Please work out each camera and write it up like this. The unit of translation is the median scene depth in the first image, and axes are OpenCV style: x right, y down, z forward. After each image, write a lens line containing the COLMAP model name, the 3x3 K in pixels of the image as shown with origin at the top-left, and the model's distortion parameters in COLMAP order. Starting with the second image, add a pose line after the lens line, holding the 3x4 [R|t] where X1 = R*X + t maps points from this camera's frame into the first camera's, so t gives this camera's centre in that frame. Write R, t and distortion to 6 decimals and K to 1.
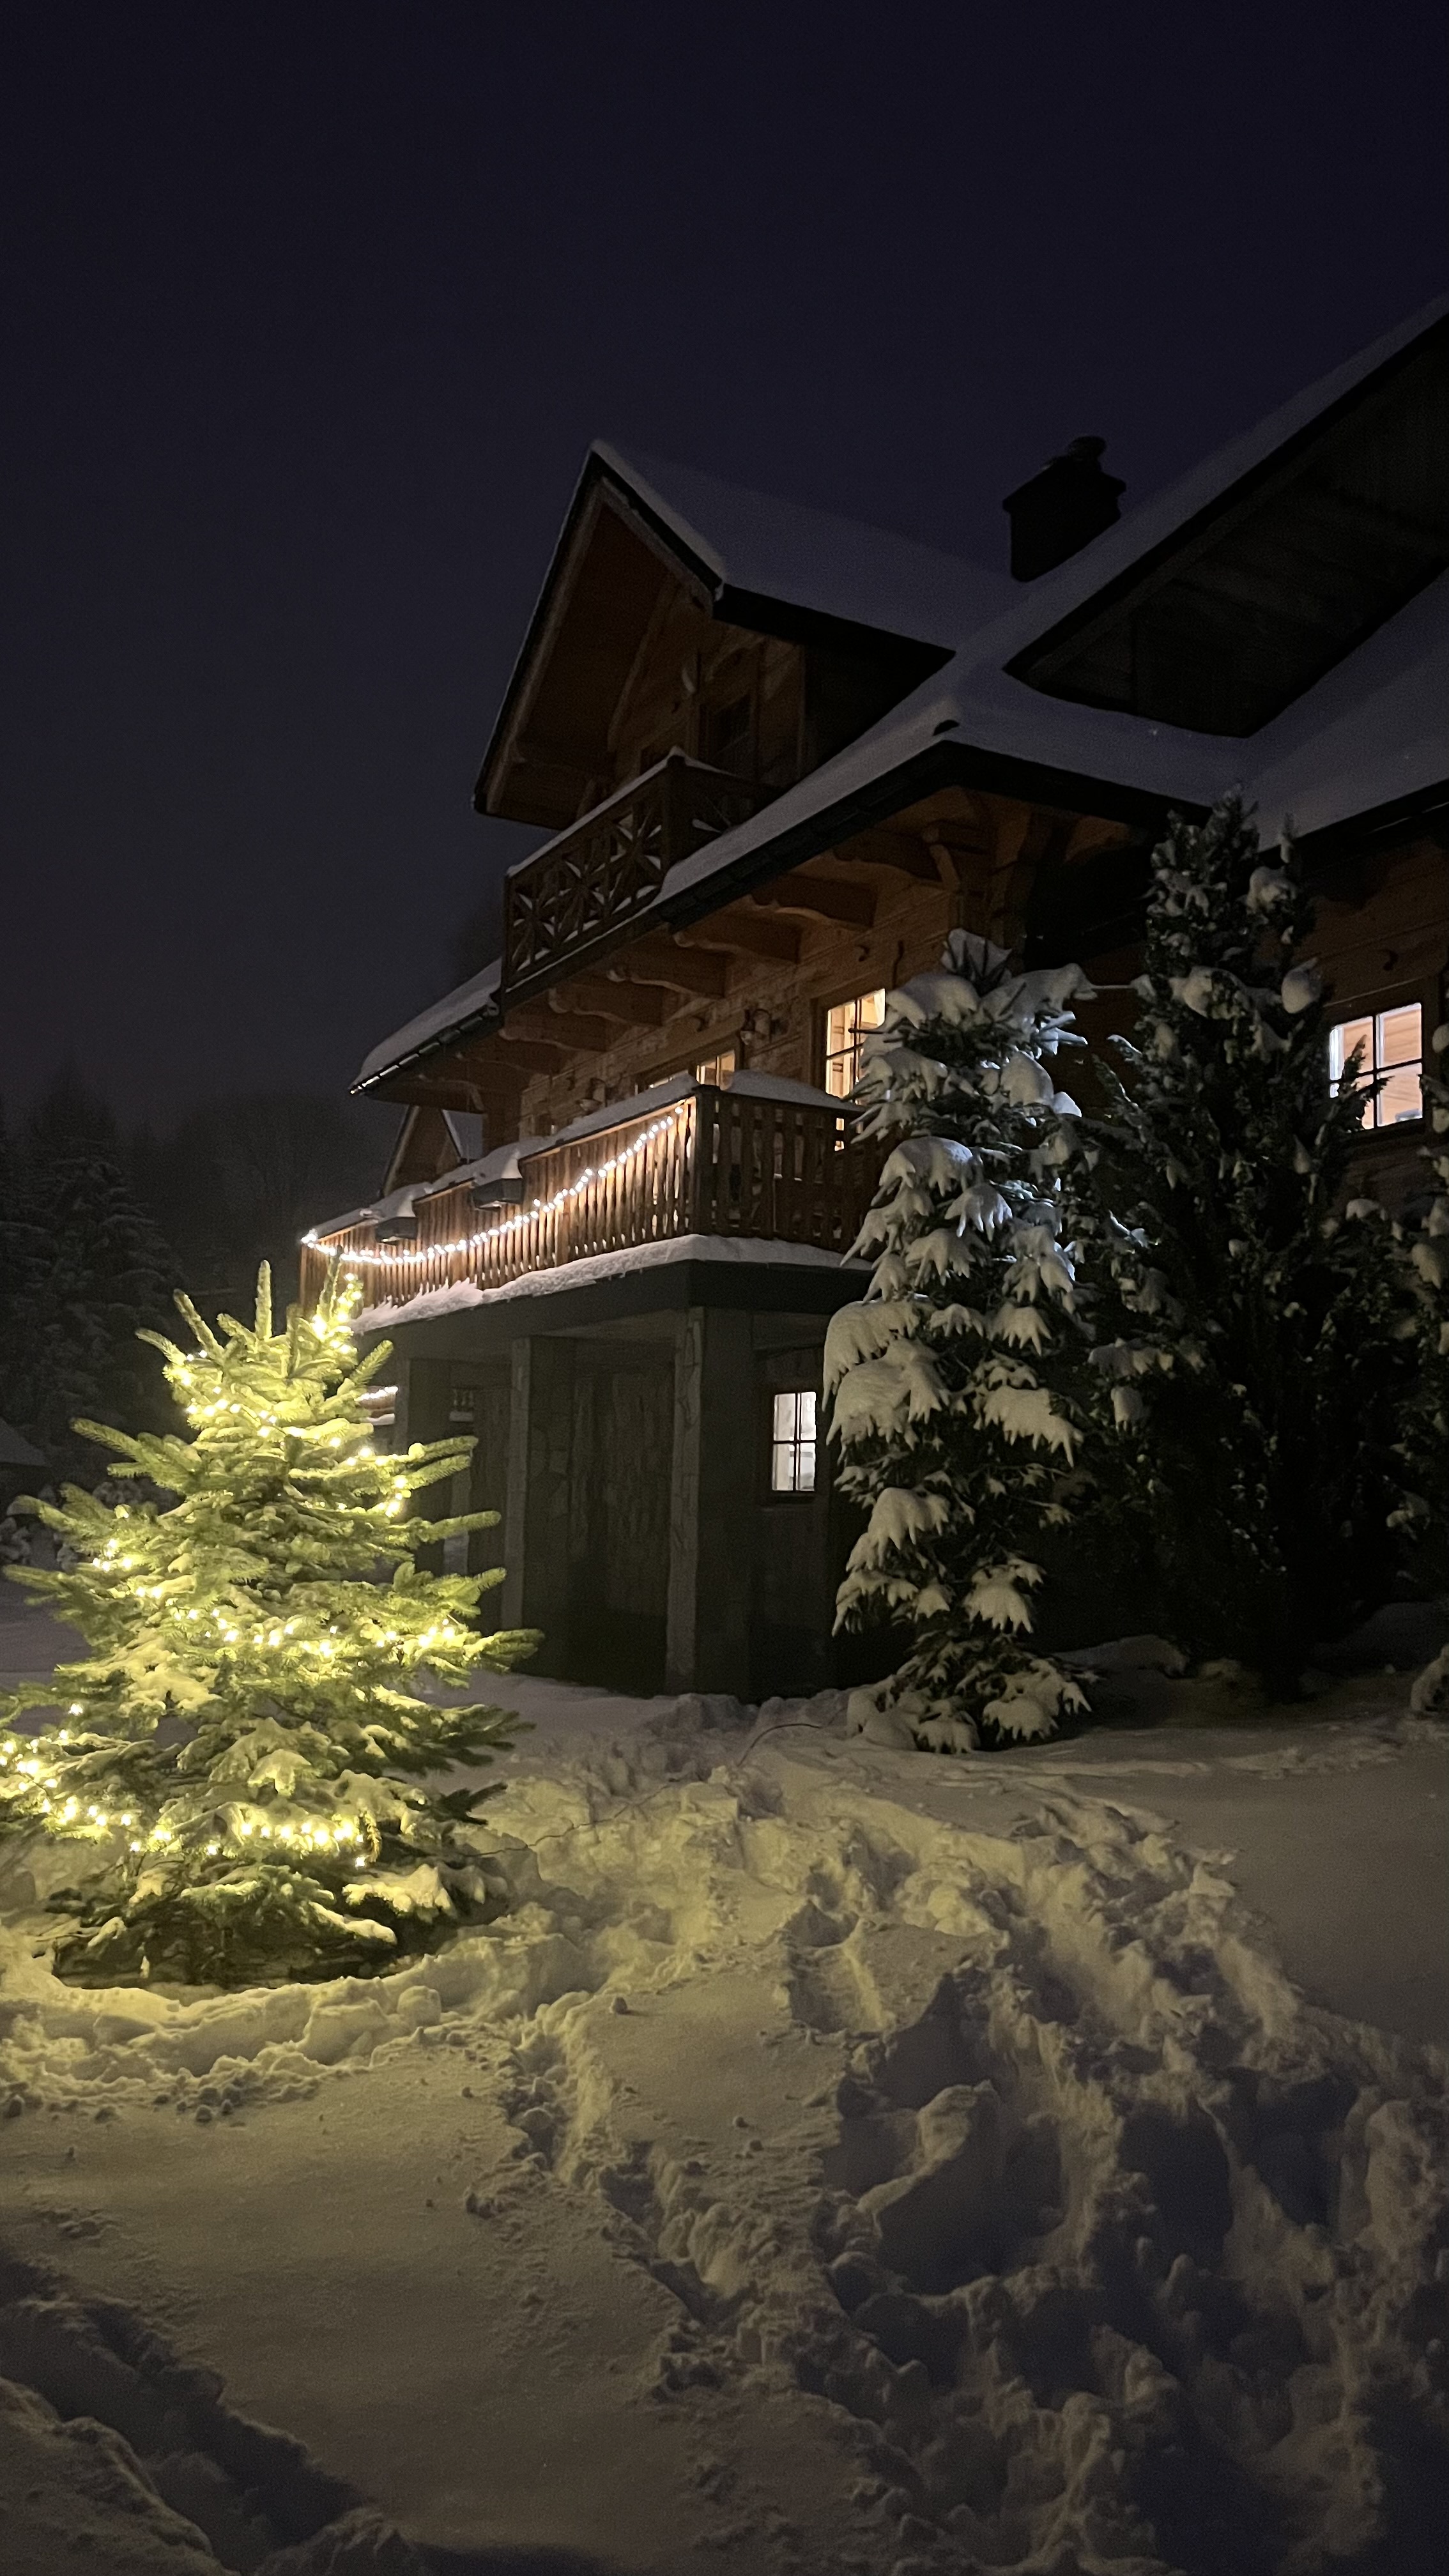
lens RADIAL K [[1920.5, 0, 724.5], [0, 1920.5, 1288.0], [0, 0, 1]] dist [0.053461, 0.000393]
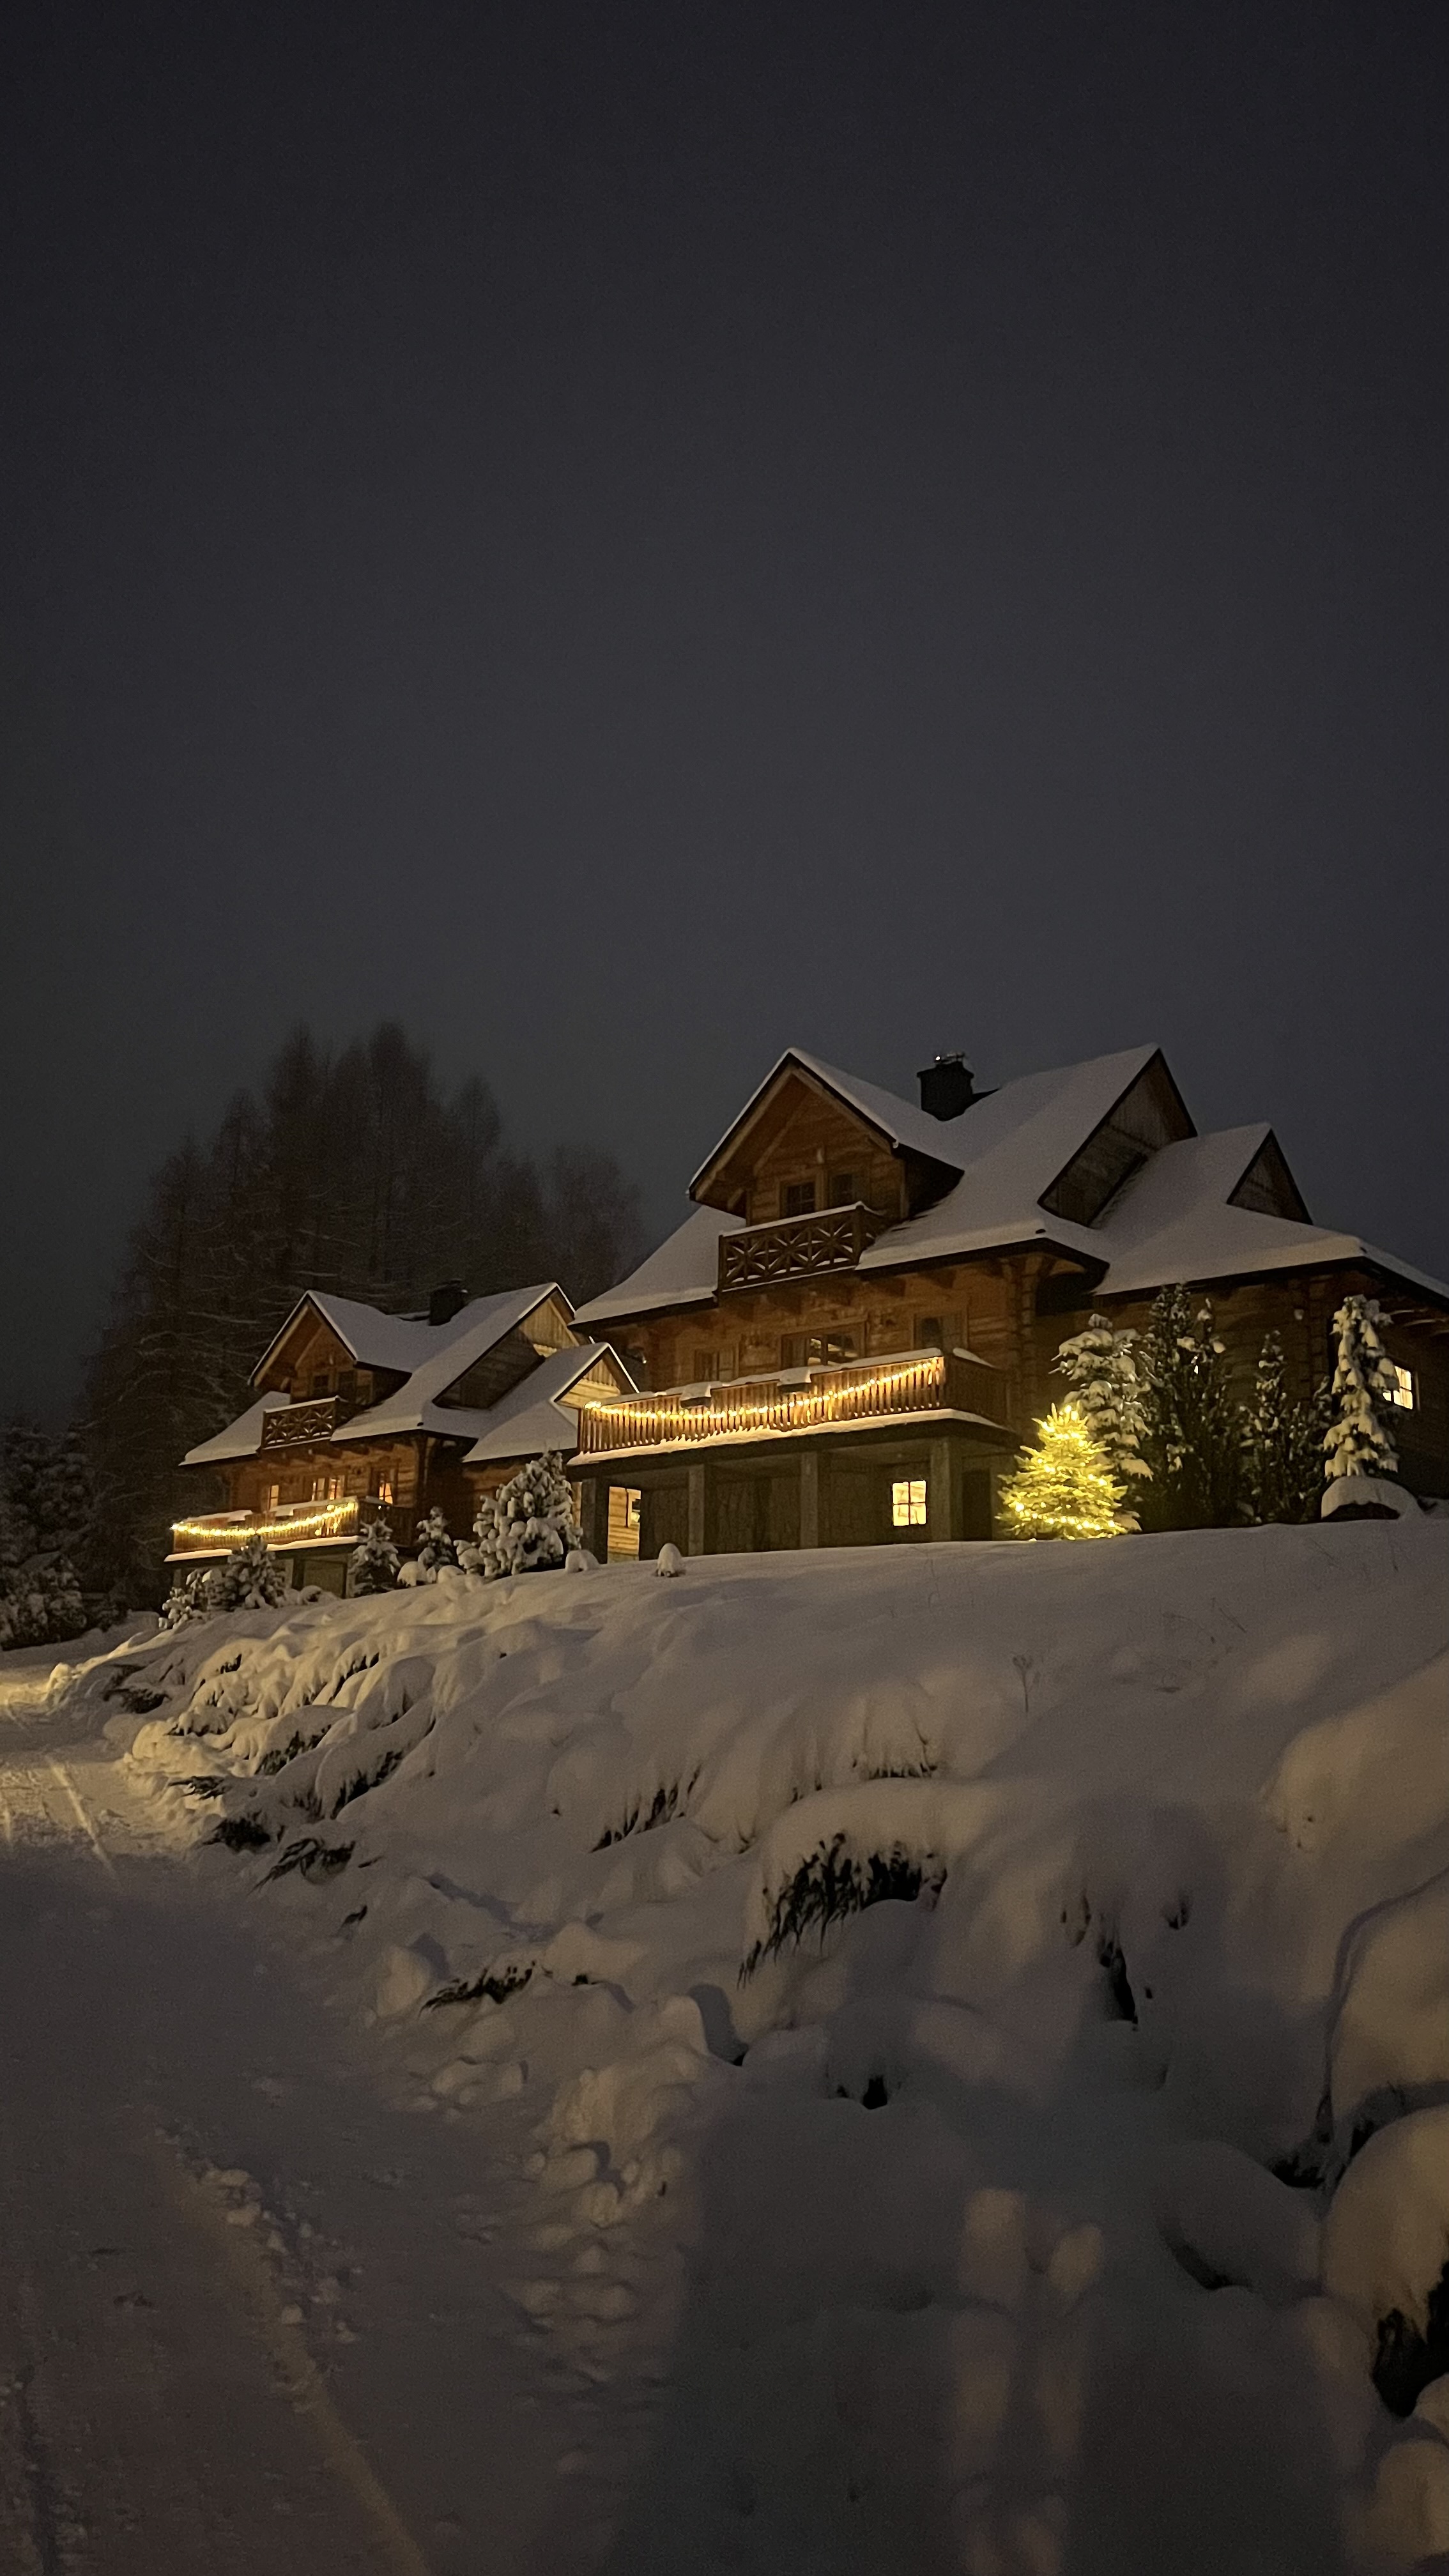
lens RADIAL K [[1920.5, 0, 724.5], [0, 1920.5, 1288.0], [0, 0, 1]] dist [0.053461, 0.000393]
pose [[0.931793, 0.081143, 0.353804, -1.046490], [-0.038921, 0.991409, -0.124871, 0.124897], [-0.360897, 0.102583, 0.926946, -1.133641]]
